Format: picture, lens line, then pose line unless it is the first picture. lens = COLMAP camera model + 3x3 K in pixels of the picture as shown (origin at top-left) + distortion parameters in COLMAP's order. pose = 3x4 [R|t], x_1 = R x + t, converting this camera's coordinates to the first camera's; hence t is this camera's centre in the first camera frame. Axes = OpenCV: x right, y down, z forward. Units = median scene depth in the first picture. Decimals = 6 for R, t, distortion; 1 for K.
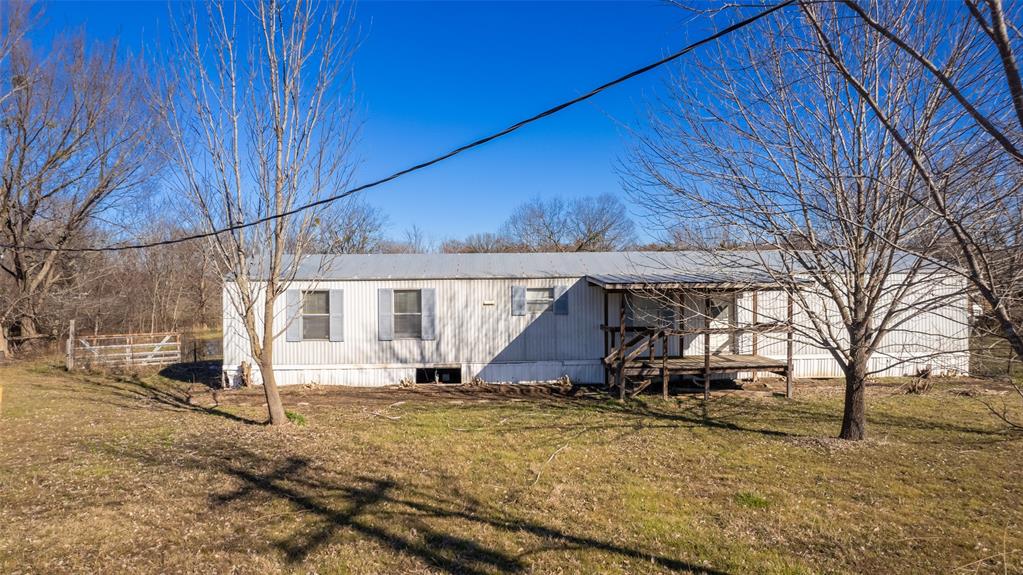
lens RADIAL K [[667.3, 0, 525.4], [0, 667.3, 287.0], [0, 0, 1]] dist [-0.030305, -0.000093]
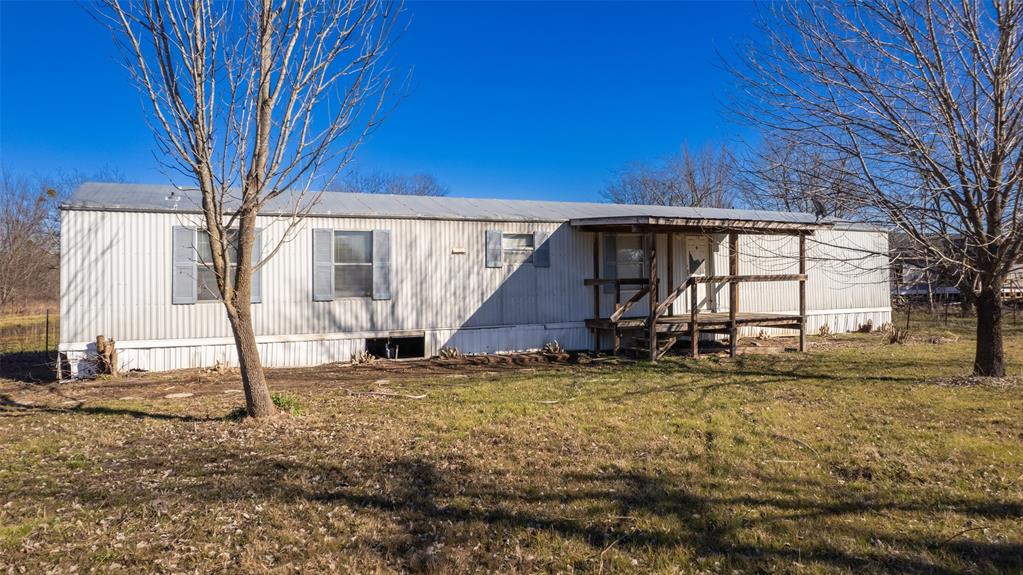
lens RADIAL K [[659.8, 0, 513.8], [0, 659.8, 273.0], [0, 0, 1]] dist [-0.031587, 0.001836]
pose [[0.931450, 0.001606, 0.363866, -0.274341], [0.007833, 0.999670, -0.024463, 0.068518], [-0.363786, 0.025636, 0.931130, 0.265186]]
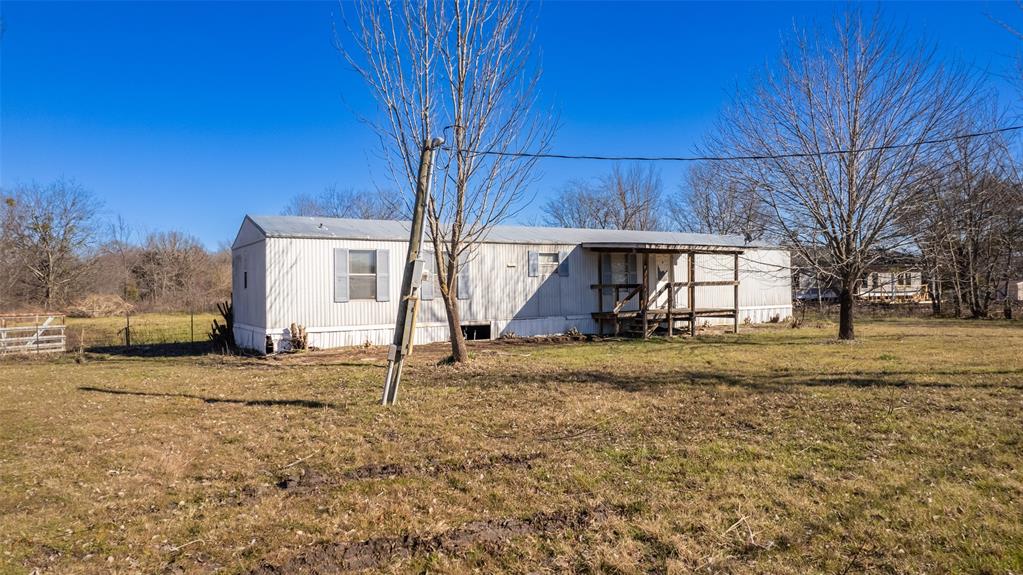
lens RADIAL K [[667.3, 0, 525.4], [0, 667.3, 287.0], [0, 0, 1]] dist [-0.030305, -0.000093]
pose [[0.868330, -0.004448, 0.495967, -0.587501], [0.013907, 0.999785, -0.015382, 0.077495], [-0.495792, 0.020253, 0.868205, 0.023726]]
